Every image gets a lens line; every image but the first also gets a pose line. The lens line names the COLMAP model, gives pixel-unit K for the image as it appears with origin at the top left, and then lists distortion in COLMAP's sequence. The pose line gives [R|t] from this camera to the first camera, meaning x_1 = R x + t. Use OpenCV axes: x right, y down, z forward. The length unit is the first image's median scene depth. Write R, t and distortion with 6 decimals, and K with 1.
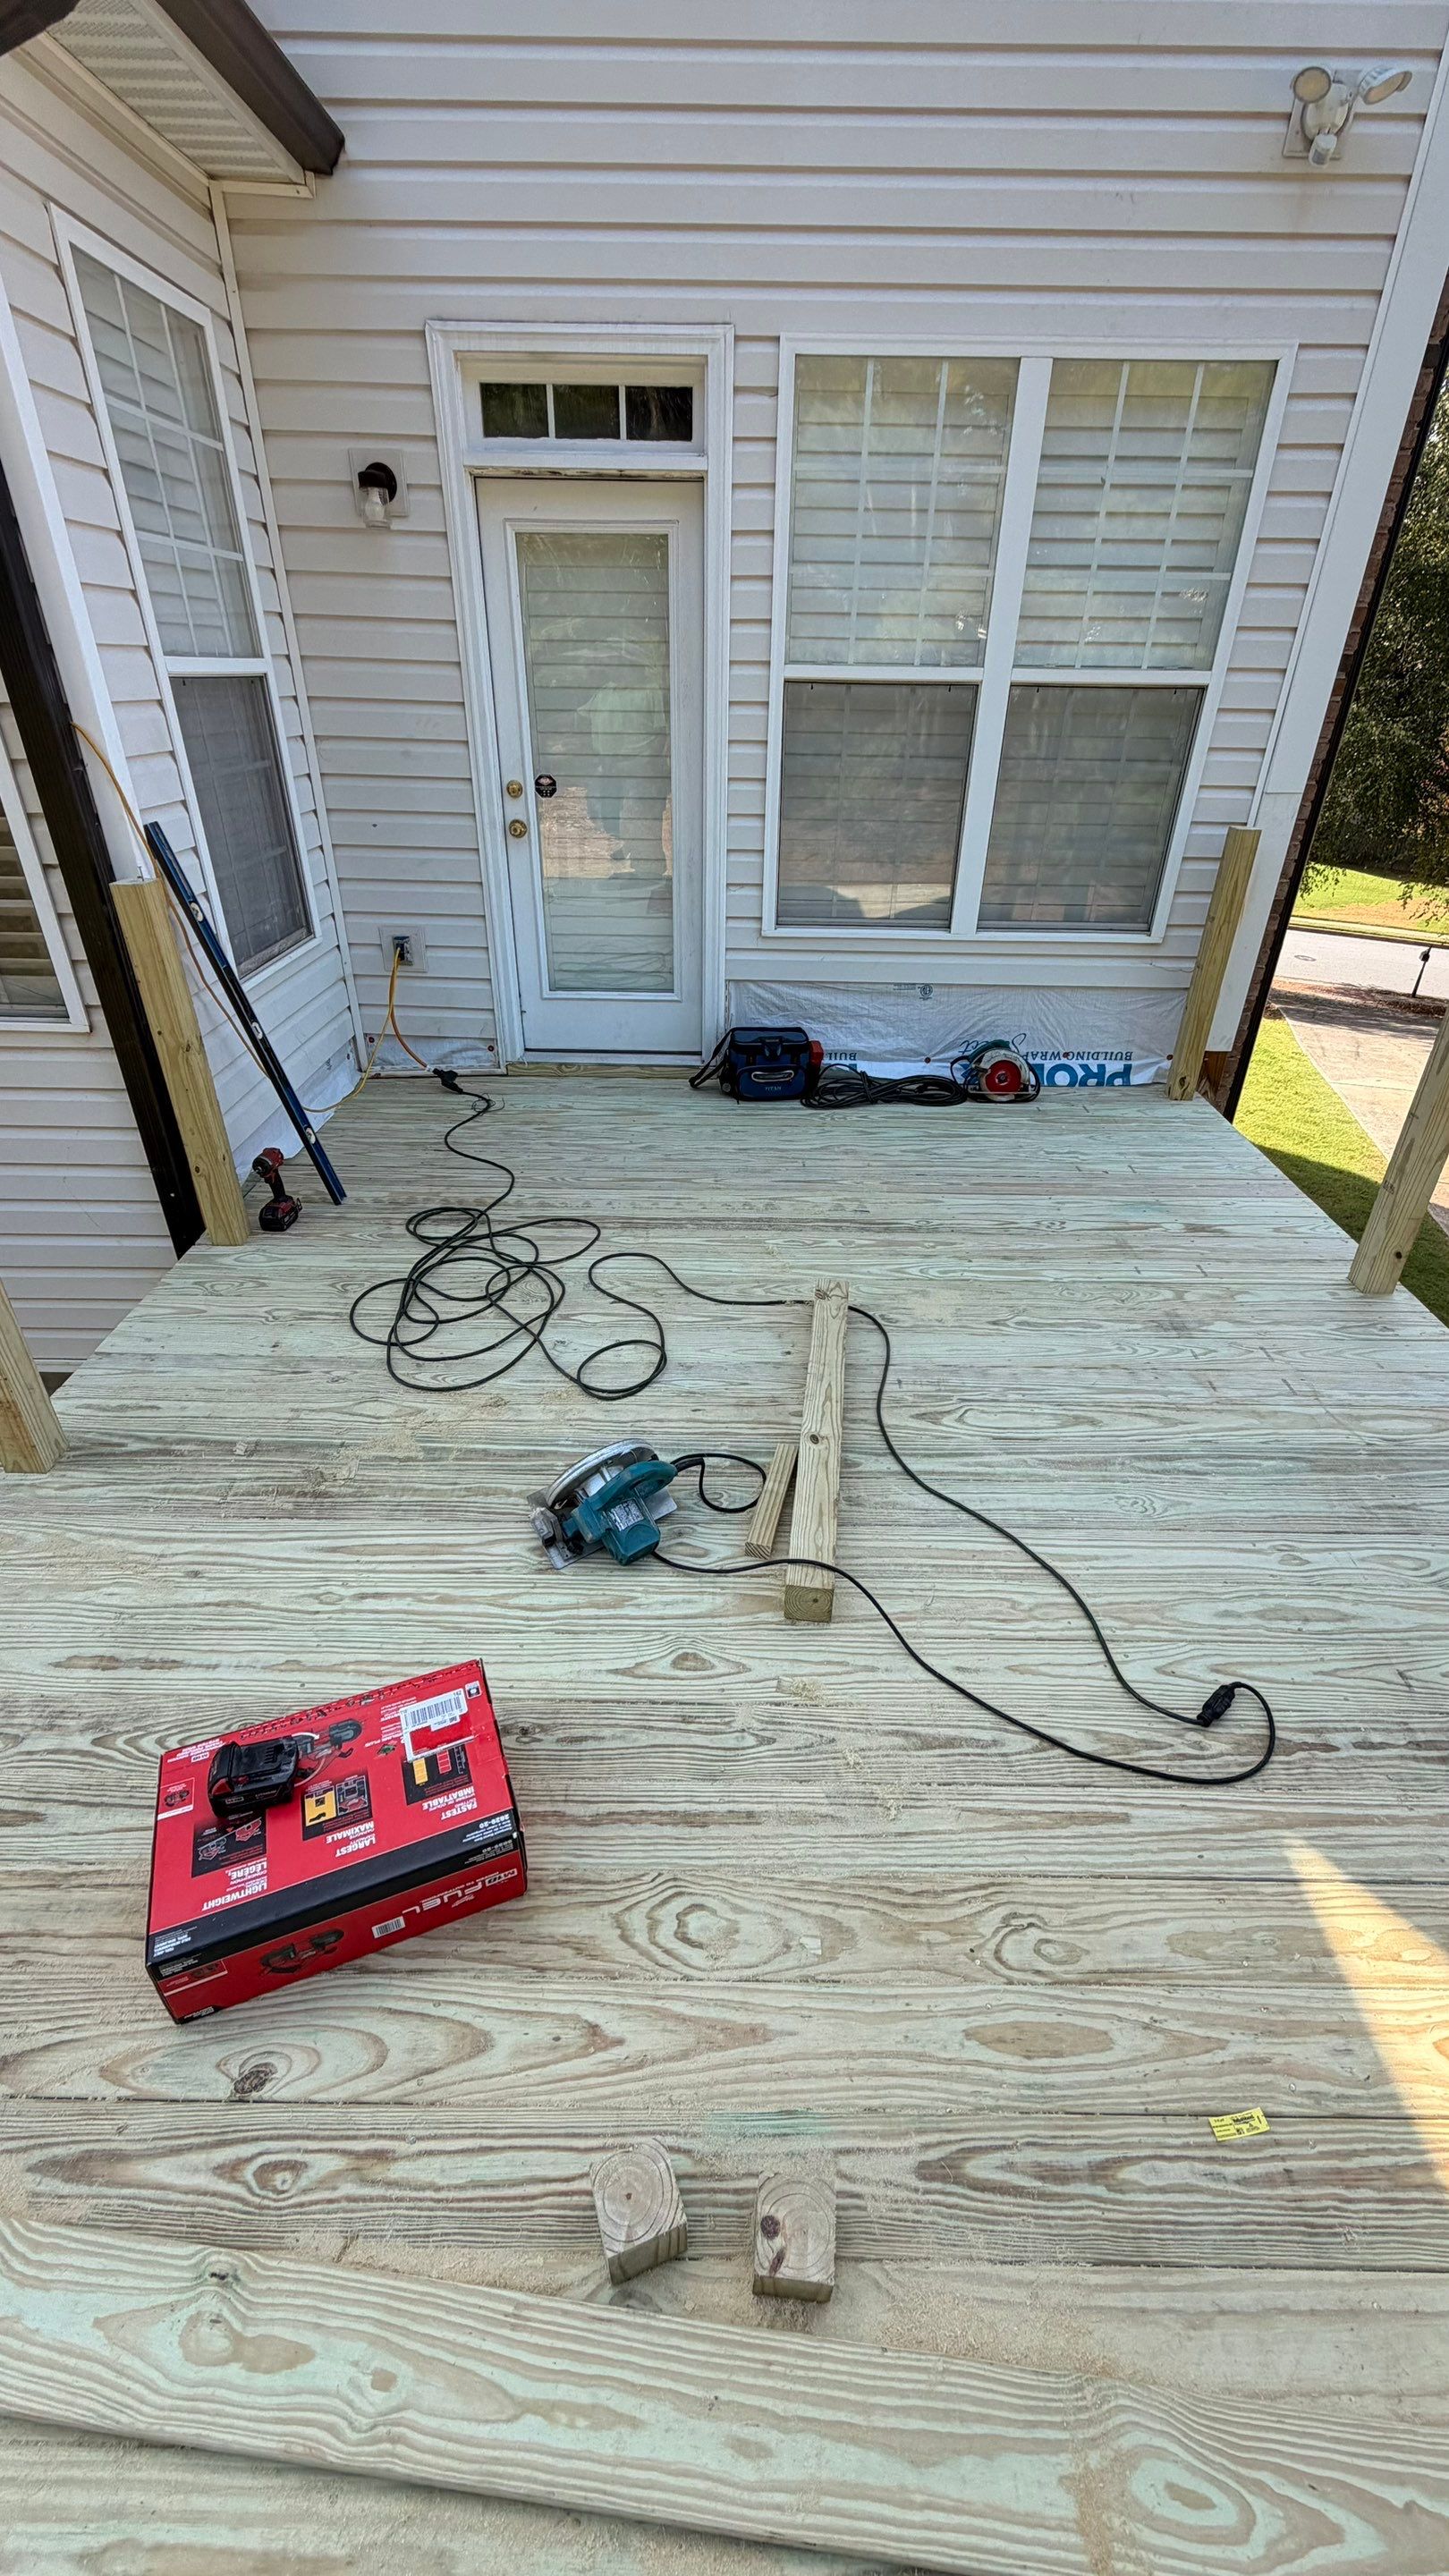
lens RADIAL K [[1023.8, 0, 728.3], [0, 1023.8, 1279.0], [0, 0, 1]] dist [0.000226, -0.000167]
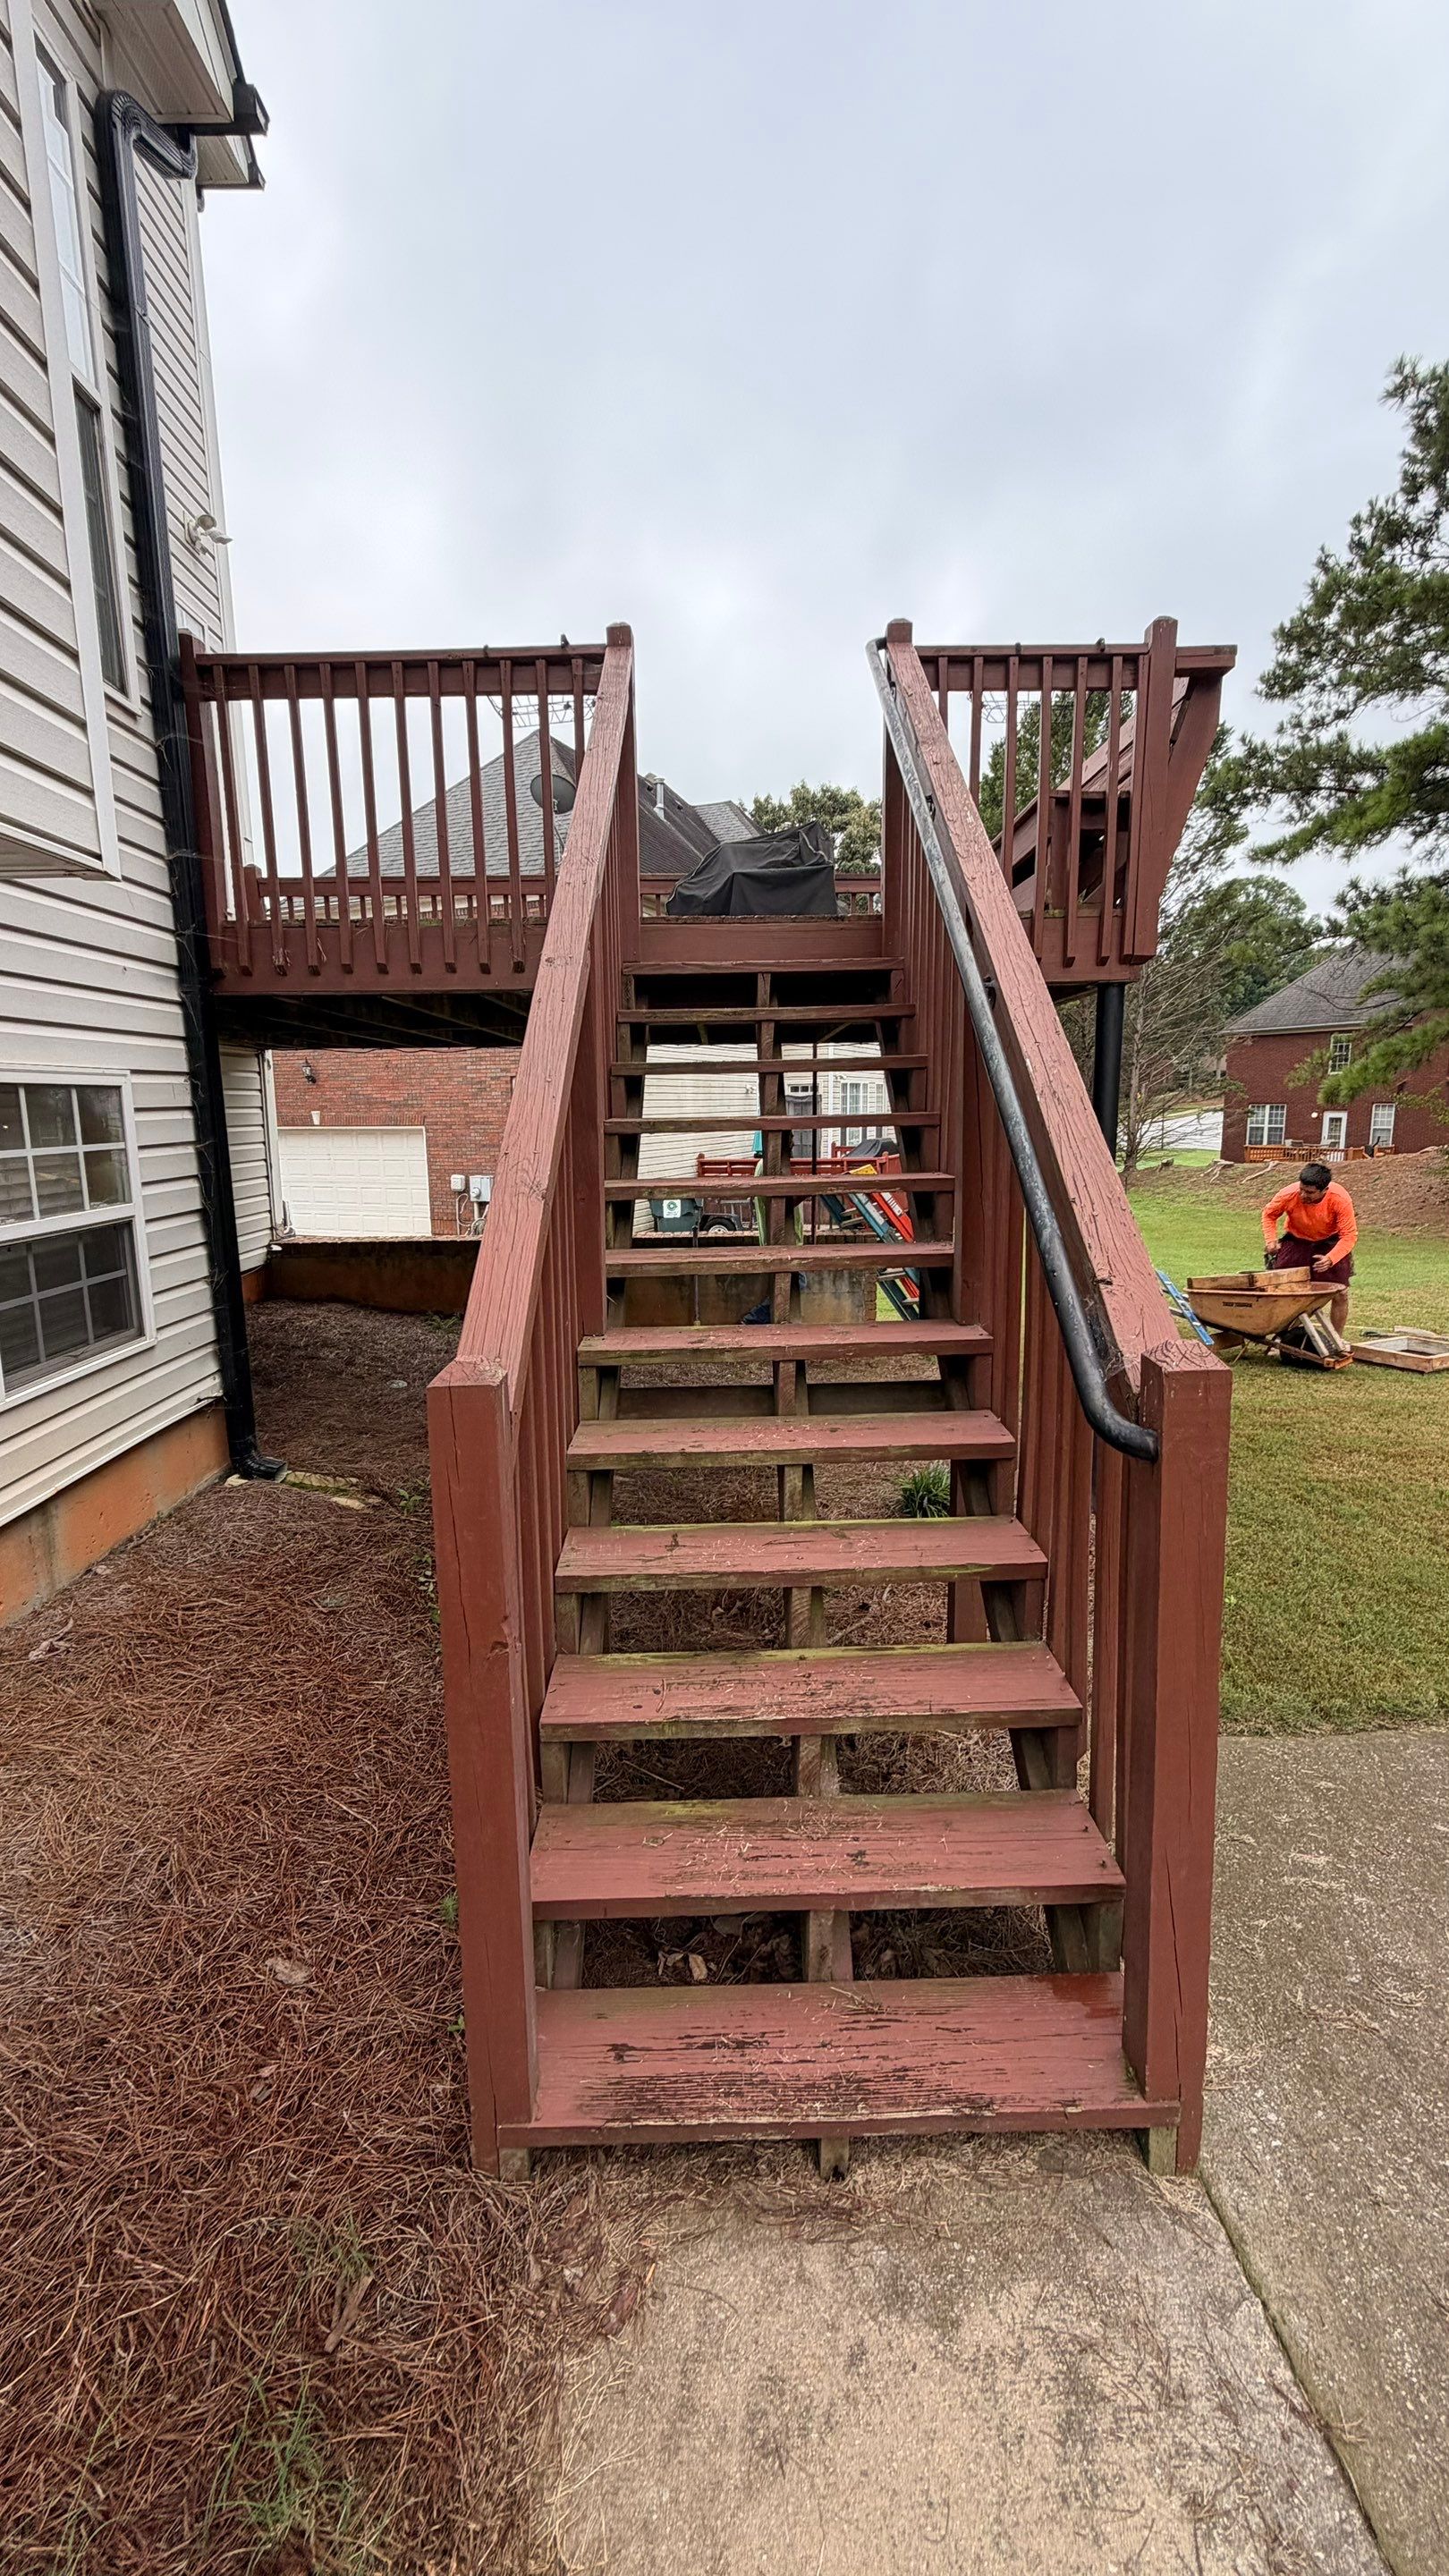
lens RADIAL K [[1026.8, 0, 729.5], [0, 1026.8, 1276.7], [0, 0, 1]] dist [-0.001787, -0.000303]
pose [[-0.027760, -0.180285, 0.983223, -1.763992], [0.523237, 0.835471, 0.167966, 0.412543], [-0.851735, 0.519121, 0.071138, 0.623020]]
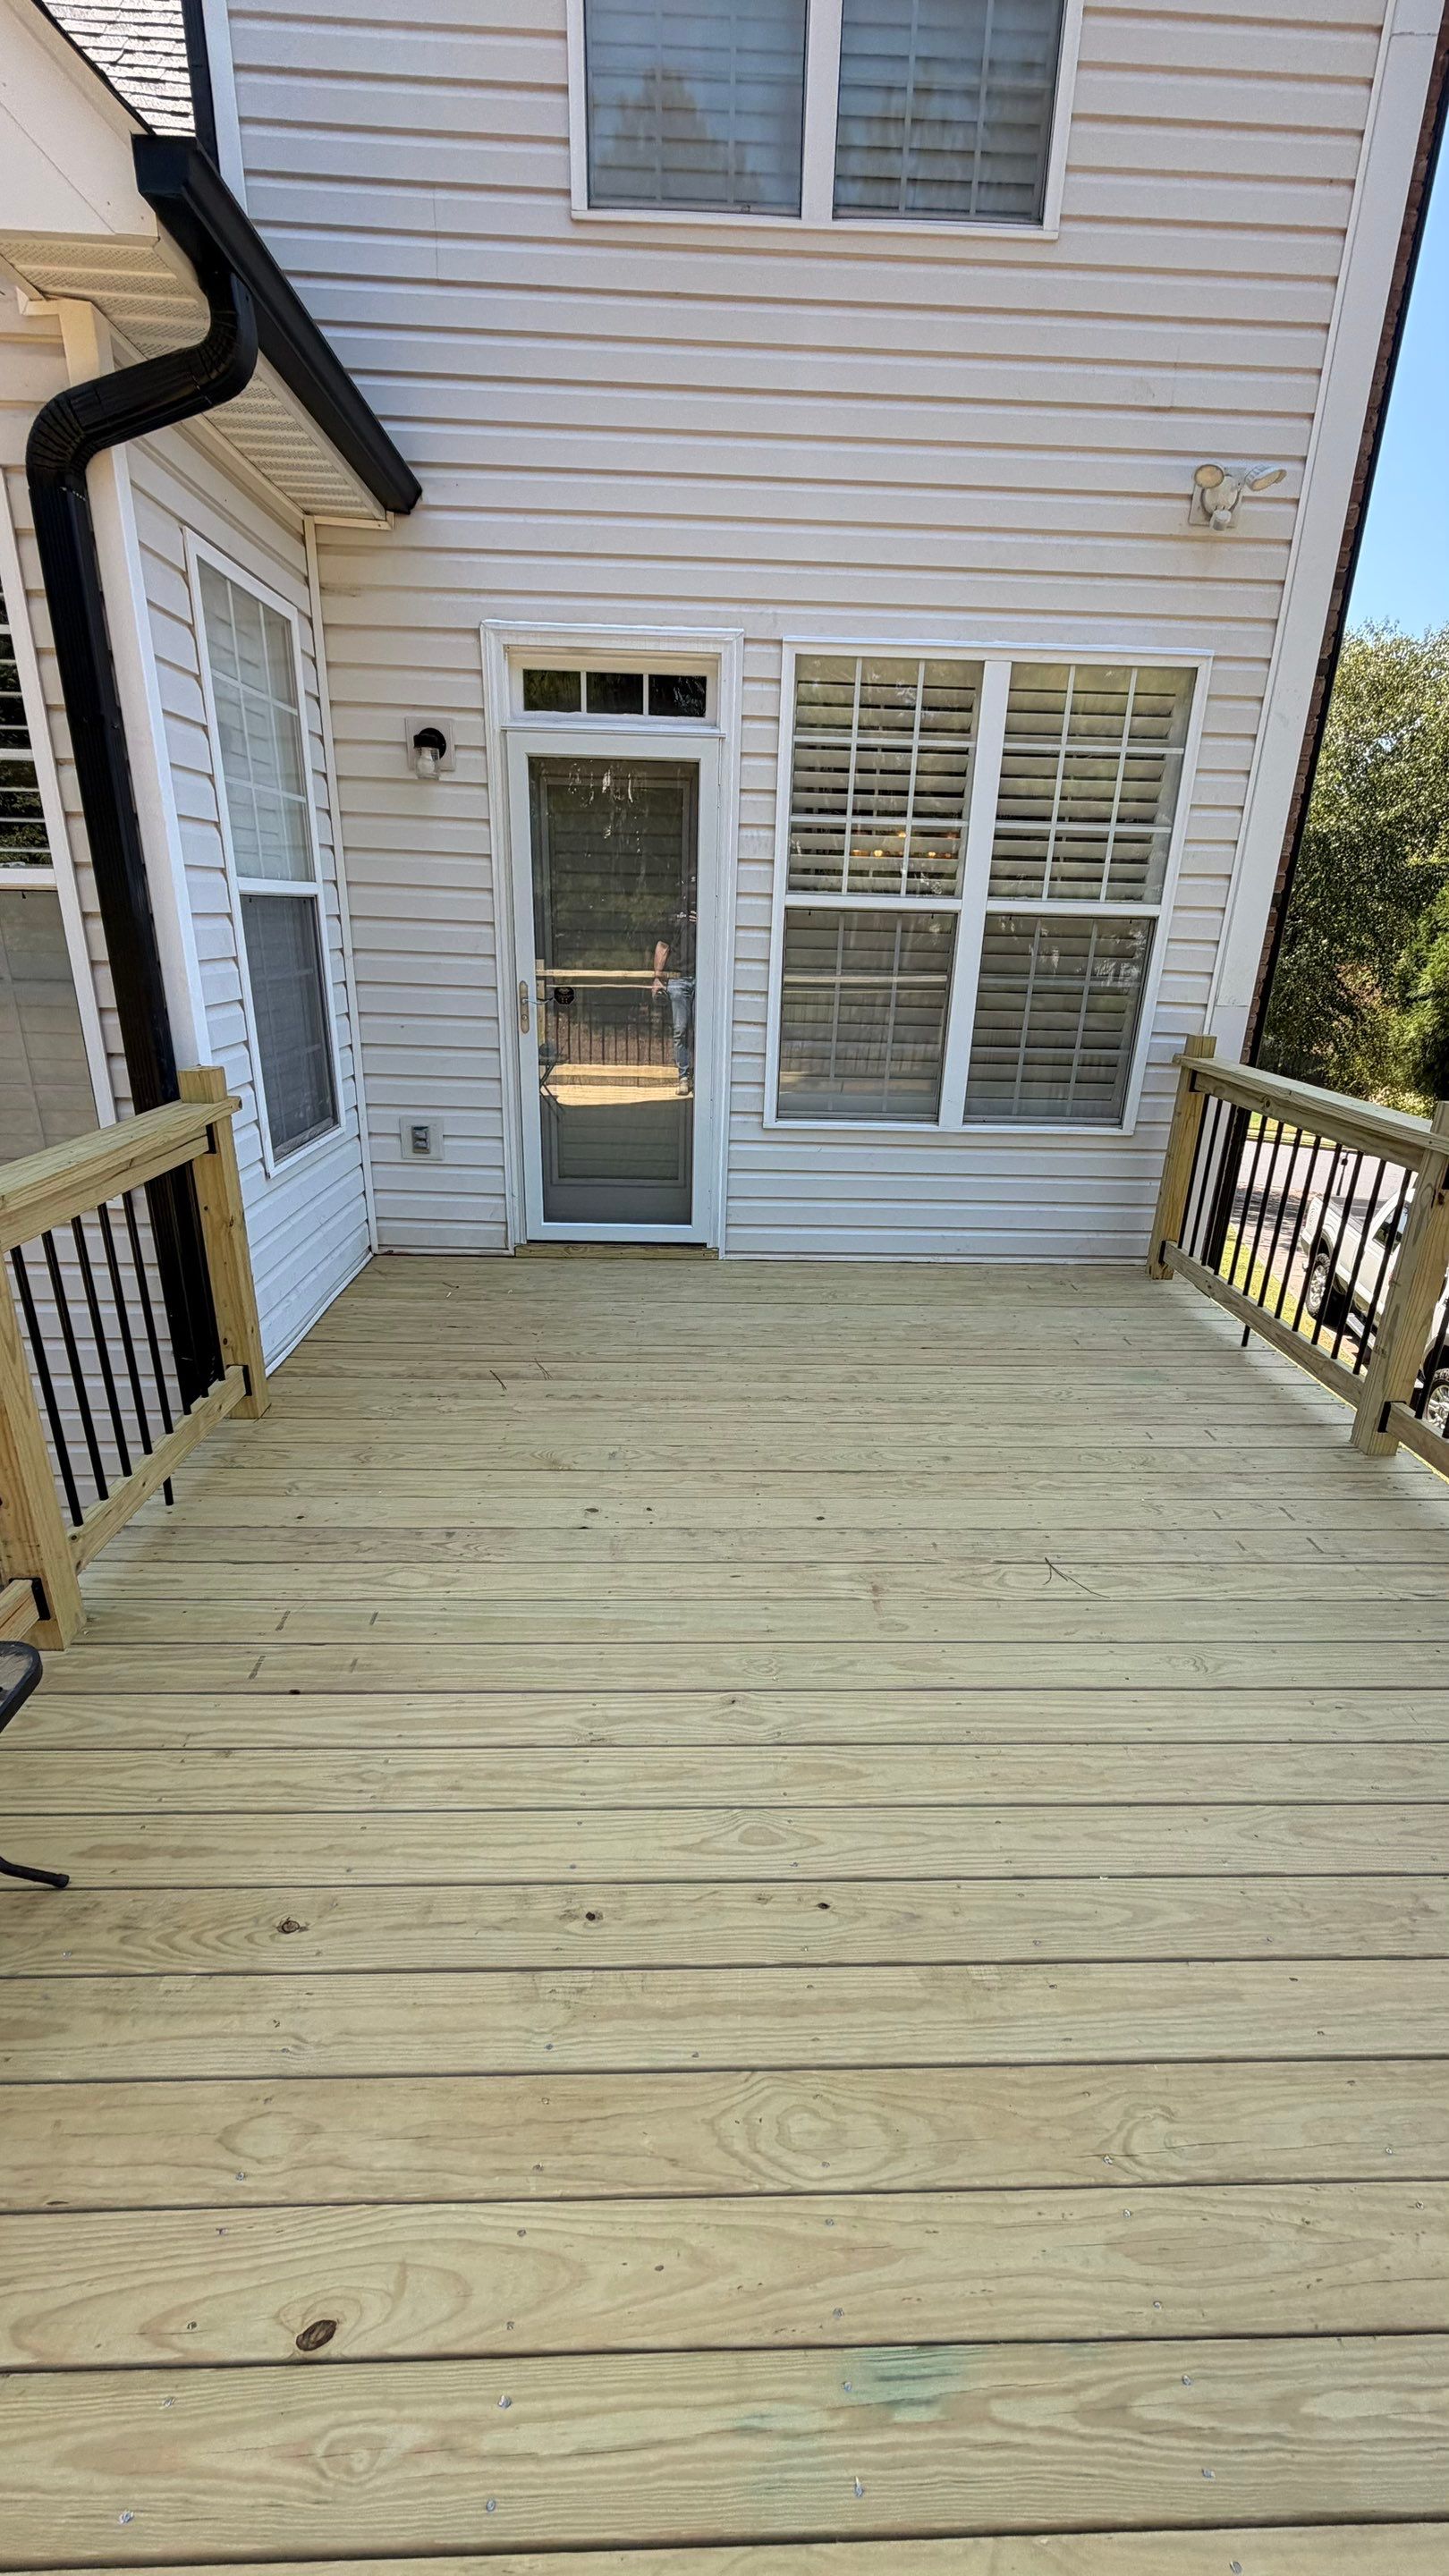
lens RADIAL K [[1023.8, 0, 728.3], [0, 1023.8, 1279.0], [0, 0, 1]] dist [0.000226, -0.000167]
pose [[0.999196, -0.000770, 0.040088, -0.059513], [0.008300, 0.982136, -0.187989, 0.024850], [-0.039228, 0.188171, 0.981353, -0.019133]]
